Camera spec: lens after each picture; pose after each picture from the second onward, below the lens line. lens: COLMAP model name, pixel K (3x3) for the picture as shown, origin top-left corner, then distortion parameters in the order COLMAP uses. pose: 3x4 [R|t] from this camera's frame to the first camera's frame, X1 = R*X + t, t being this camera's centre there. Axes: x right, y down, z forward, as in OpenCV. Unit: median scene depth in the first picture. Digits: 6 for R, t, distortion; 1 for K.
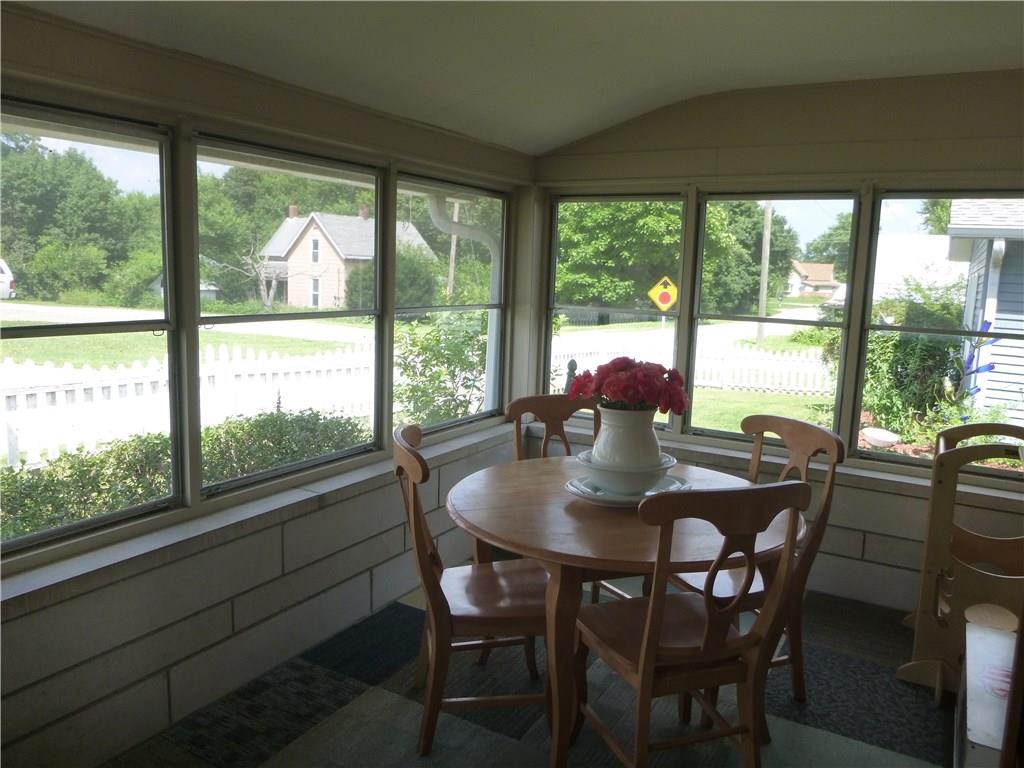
lens RADIAL K [[753.3, 0, 512.0], [0, 753.3, 384.0], [0, 0, 1]] dist [-0.043029, 0.005381]
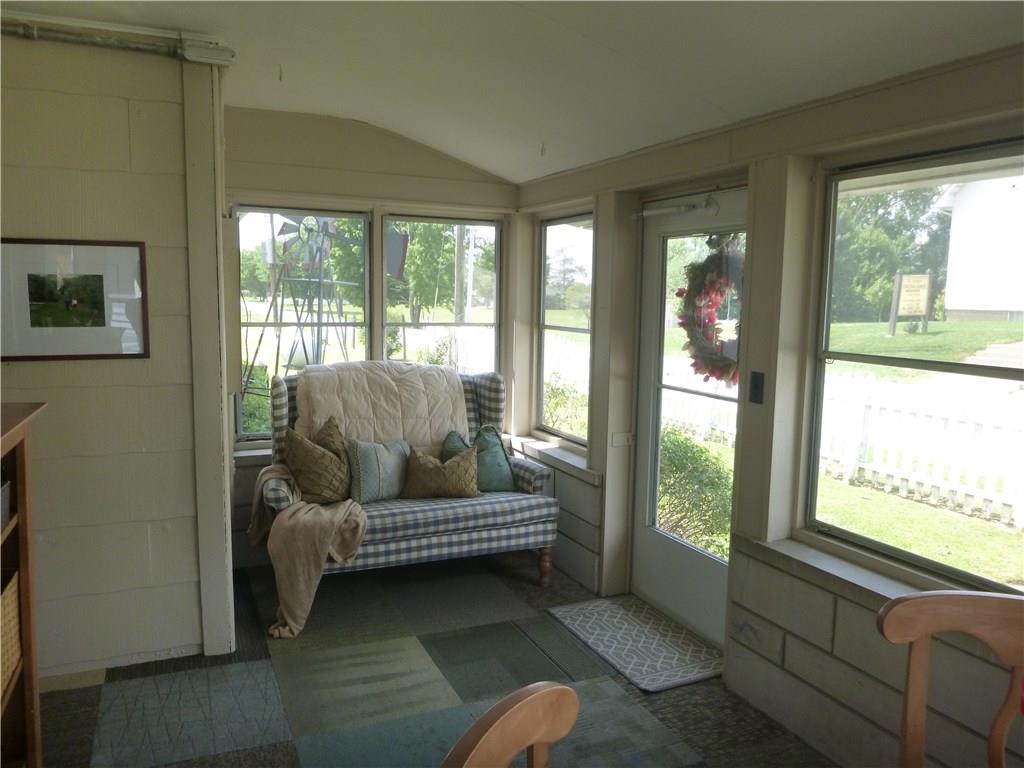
lens RADIAL K [[753.3, 0, 512.0], [0, 753.3, 384.0], [0, 0, 1]] dist [-0.043029, 0.005381]
pose [[-0.548630, 0.059937, -0.833914, 0.652138], [-0.161272, 0.971108, 0.175898, -0.156083], [0.820364, 0.230990, -0.523112, 1.149772]]
